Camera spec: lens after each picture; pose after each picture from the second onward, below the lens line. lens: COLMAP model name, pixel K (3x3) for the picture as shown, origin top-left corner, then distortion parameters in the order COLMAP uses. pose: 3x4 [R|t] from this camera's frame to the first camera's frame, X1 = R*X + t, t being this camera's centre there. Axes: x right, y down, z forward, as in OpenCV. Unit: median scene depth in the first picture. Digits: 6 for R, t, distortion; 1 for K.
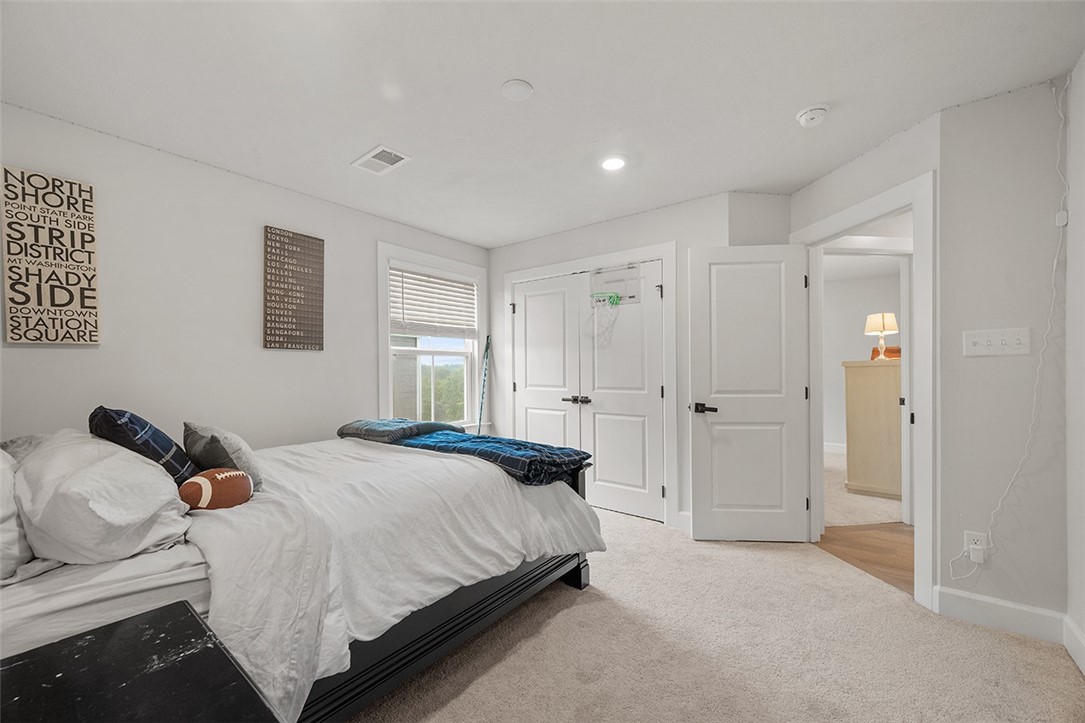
lens RADIAL K [[421.9, 0, 545.8], [0, 421.9, 367.4], [0, 0, 1]] dist [0.001475, -0.000146]
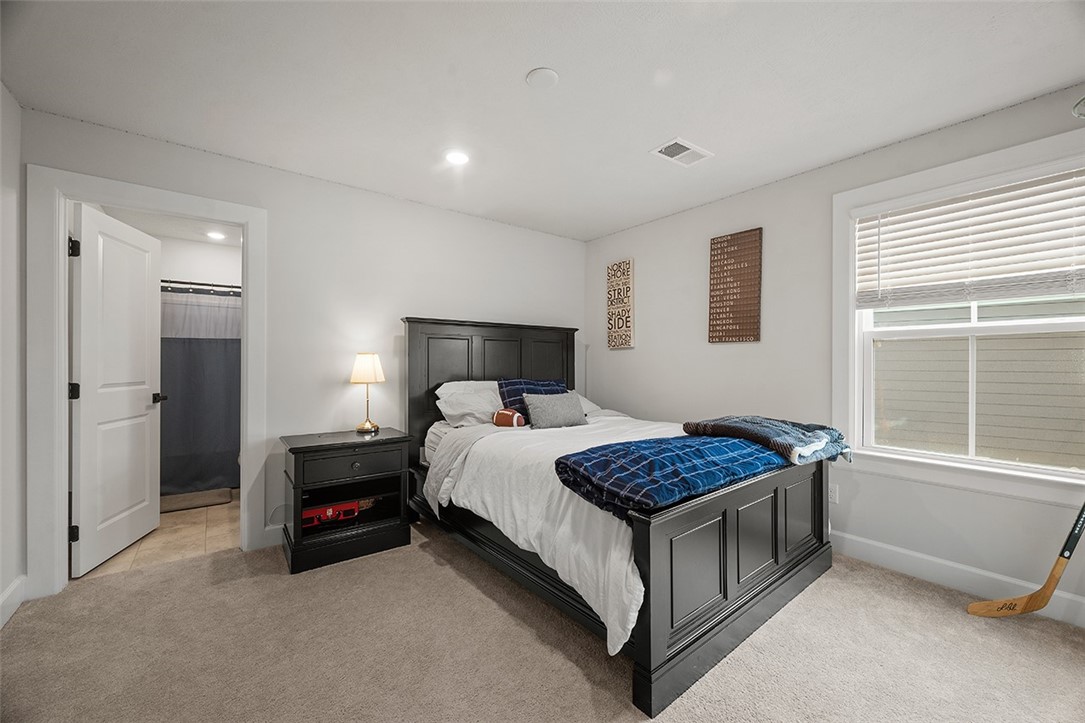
lens RADIAL K [[421.9, 0, 545.7], [0, 421.9, 361.8], [0, 0, 1]] dist [0.001475, -0.000146]
pose [[-0.230440, -0.000448, -0.973086, 0.586698], [0.004390, 0.999989, -0.001500, 0.007441], [0.973077, -0.004618, -0.230436, 0.812595]]
